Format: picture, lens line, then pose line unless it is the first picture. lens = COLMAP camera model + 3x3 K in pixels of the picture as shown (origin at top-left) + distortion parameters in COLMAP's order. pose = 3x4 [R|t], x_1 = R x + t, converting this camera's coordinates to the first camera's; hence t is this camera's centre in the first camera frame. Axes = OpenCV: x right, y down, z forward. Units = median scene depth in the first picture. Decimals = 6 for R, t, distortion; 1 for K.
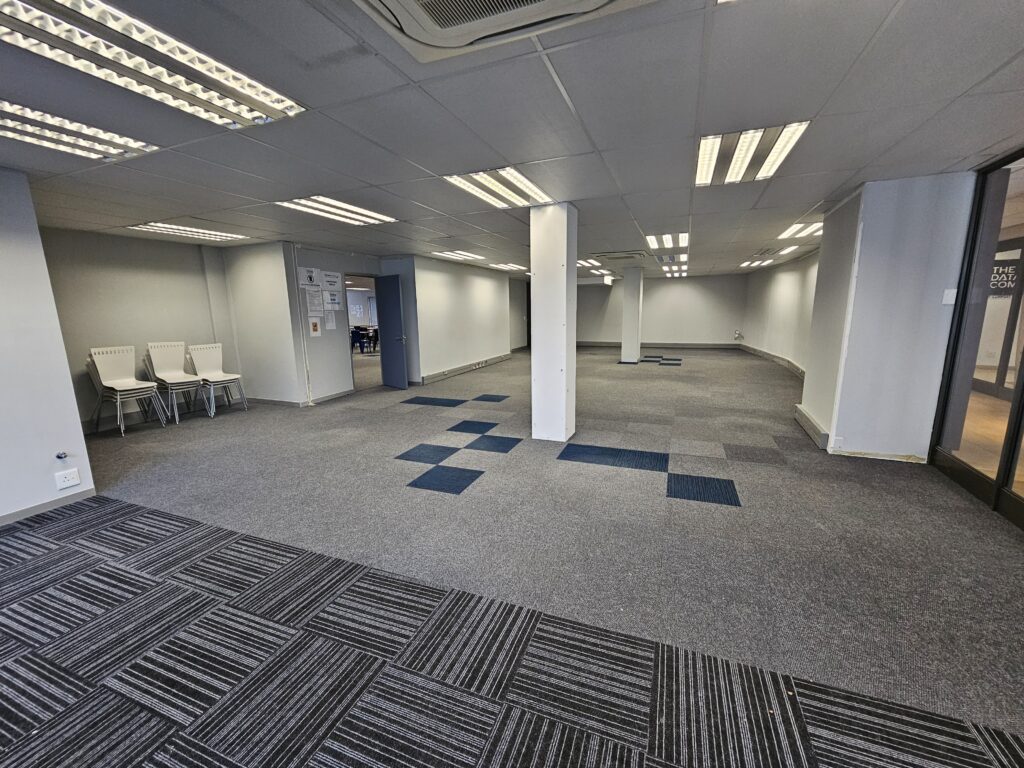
lens RADIAL K [[417.5, 0, 509.9], [0, 417.5, 389.7], [0, 0, 1]] dist [-0.003338, 0.000408]
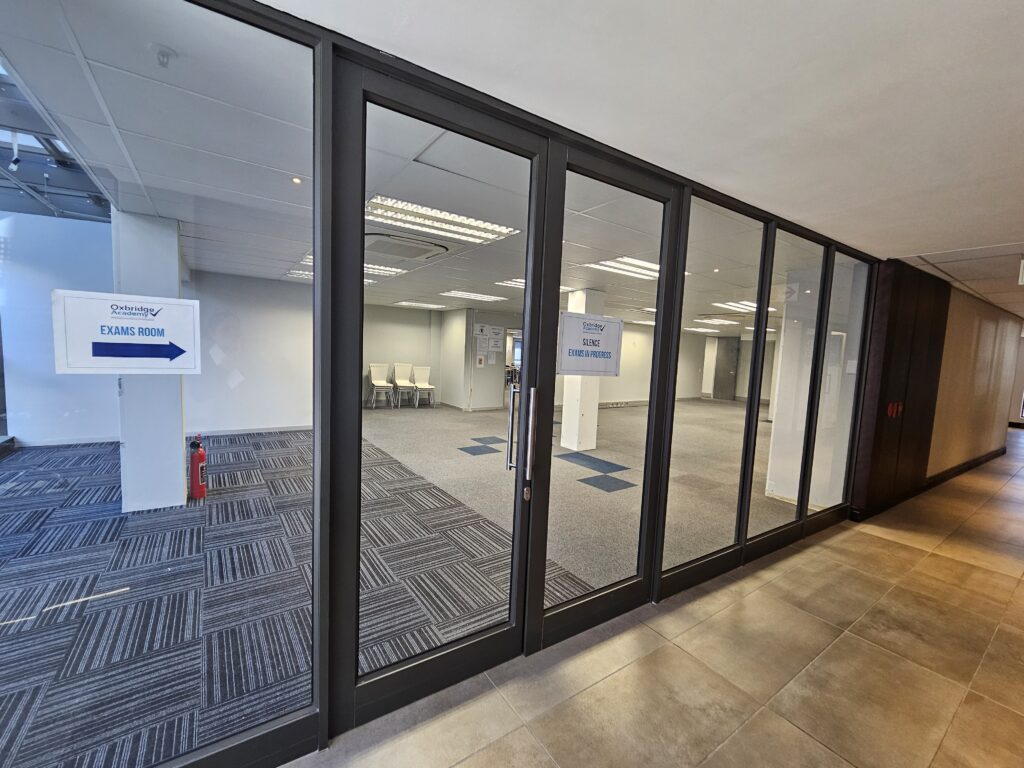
lens RADIAL K [[419.3, 0, 516.1], [0, 419.3, 391.2], [0, 0, 1]] dist [-0.003014, 0.000272]
pose [[0.843267, 0.102763, -0.527580, 1.202754], [-0.156733, 0.985908, -0.058480, 0.071245], [0.514136, 0.132003, 0.847490, -0.584937]]
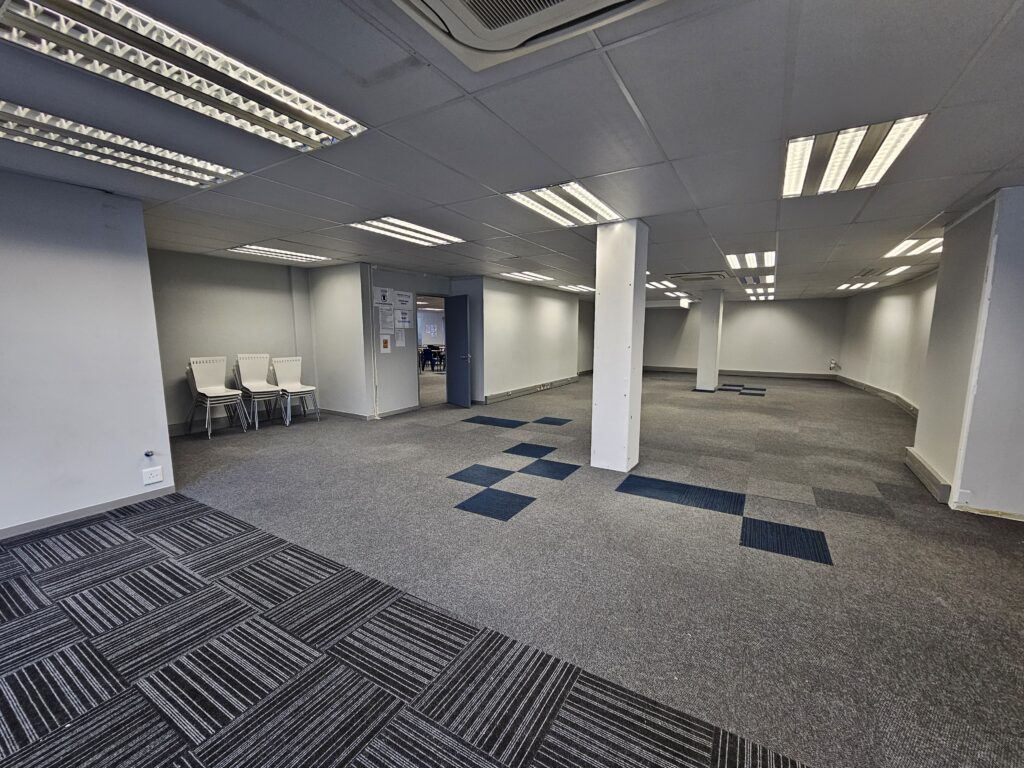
lens RADIAL K [[419.3, 0, 516.1], [0, 419.3, 391.2], [0, 0, 1]] dist [-0.003014, 0.000272]
pose [[0.987924, 0.040860, -0.149451, 0.038584], [-0.048167, 0.997798, -0.045602, -0.002090], [0.147259, 0.052250, 0.987717, 0.060265]]
